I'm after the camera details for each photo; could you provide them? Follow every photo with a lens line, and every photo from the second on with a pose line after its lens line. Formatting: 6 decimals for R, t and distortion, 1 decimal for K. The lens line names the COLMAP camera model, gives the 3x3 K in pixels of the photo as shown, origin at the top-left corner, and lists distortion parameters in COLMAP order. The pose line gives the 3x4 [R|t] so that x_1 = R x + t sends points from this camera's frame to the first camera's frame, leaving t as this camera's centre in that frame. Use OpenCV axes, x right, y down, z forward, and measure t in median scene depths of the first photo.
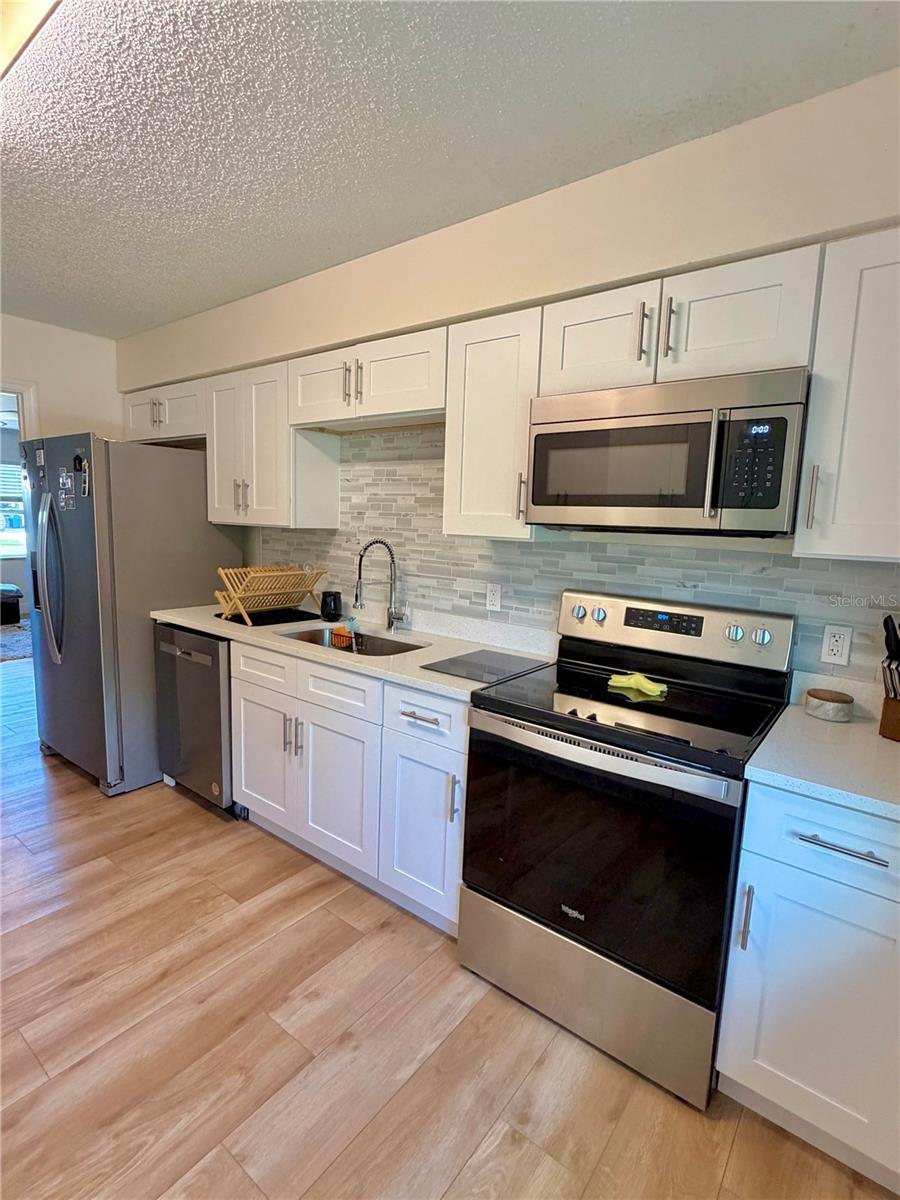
lens RADIAL K [[586.5, 0, 447.1], [0, 586.5, 599.8], [0, 0, 1]] dist [-0.003563, -0.001051]
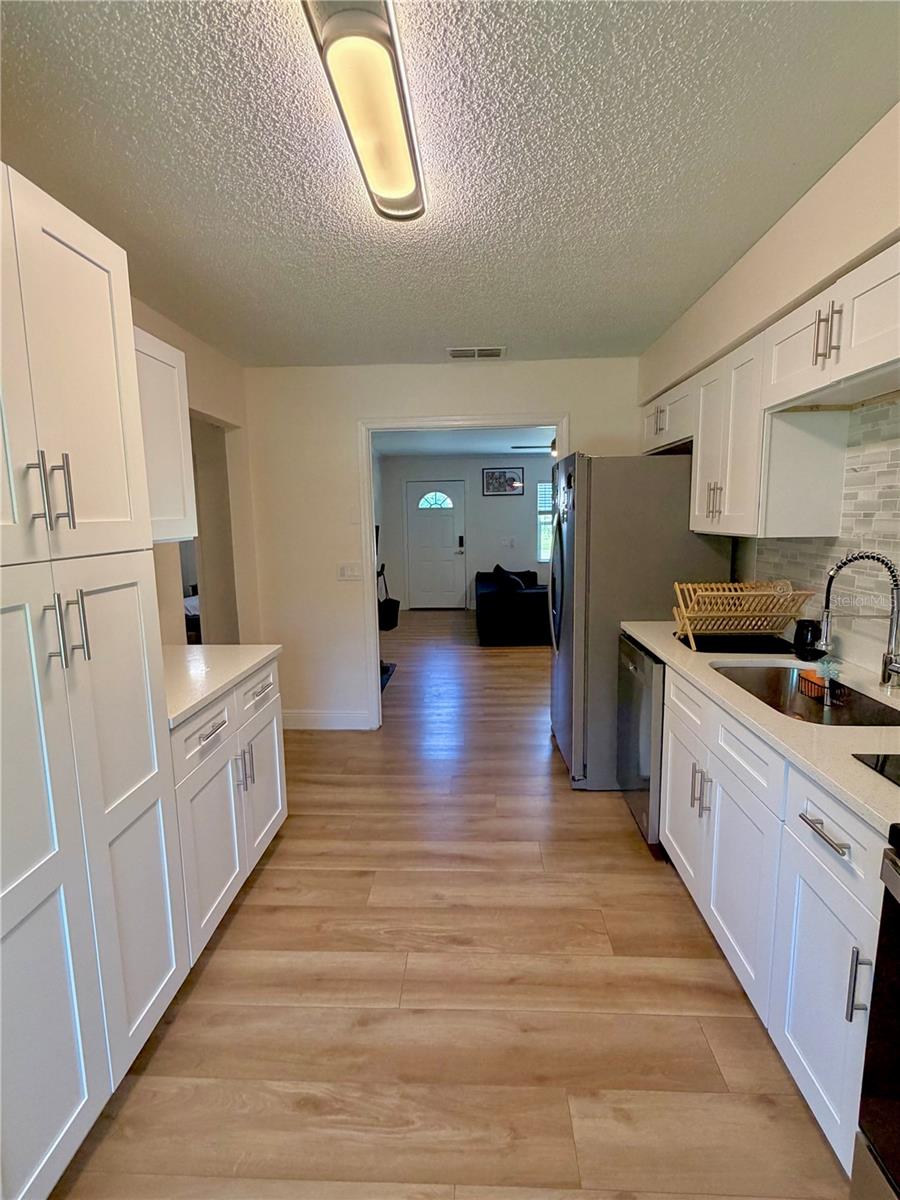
lens RADIAL K [[586.5, 0, 448.9], [0, 586.5, 598.7], [0, 0, 1]] dist [-0.003563, -0.001051]
pose [[0.570804, 0.072150, -0.817910, 0.182132], [-0.078267, 0.996377, 0.033272, -0.036946], [0.817348, 0.045023, 0.574383, 0.221733]]
